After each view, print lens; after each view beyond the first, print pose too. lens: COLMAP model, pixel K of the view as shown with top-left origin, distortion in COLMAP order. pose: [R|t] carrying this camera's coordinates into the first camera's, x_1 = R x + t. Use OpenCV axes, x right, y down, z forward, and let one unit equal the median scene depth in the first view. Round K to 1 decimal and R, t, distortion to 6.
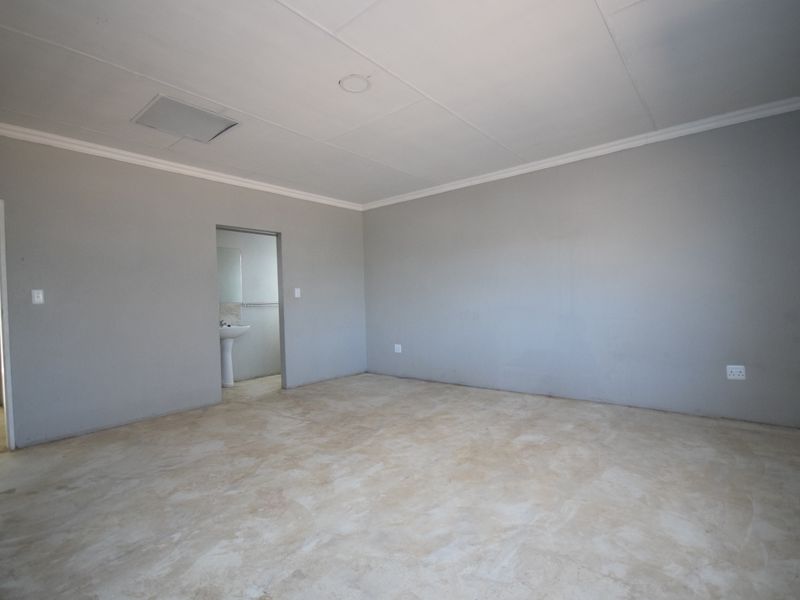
lens RADIAL K [[390.5, 0, 397.6], [0, 390.5, 305.8], [0, 0, 1]] dist [-0.003412, -0.001133]
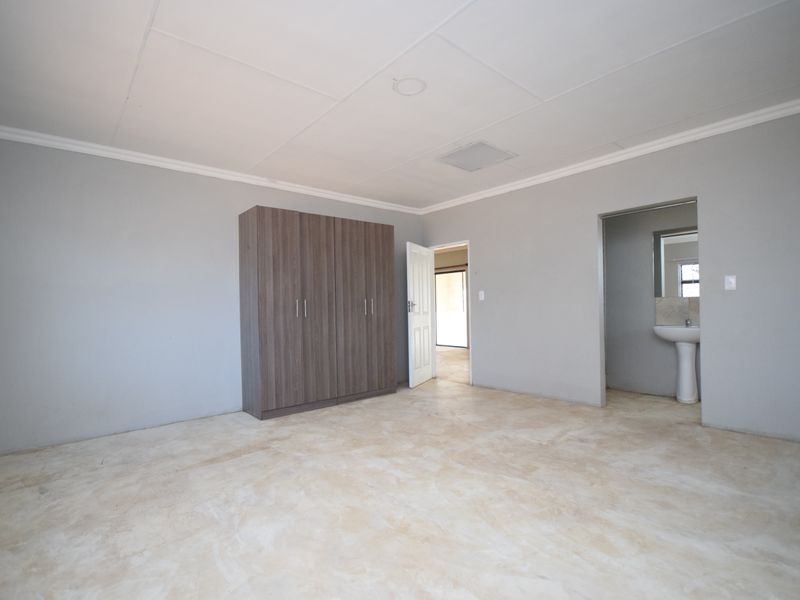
lens RADIAL K [[390.5, 0, 397.6], [0, 390.5, 305.8], [0, 0, 1]] dist [-0.003412, -0.001133]
pose [[-0.153326, 0.033651, -0.987603, 0.753906], [0.012186, 0.999408, 0.032162, -0.038740], [0.988101, -0.007104, -0.153645, 0.942368]]
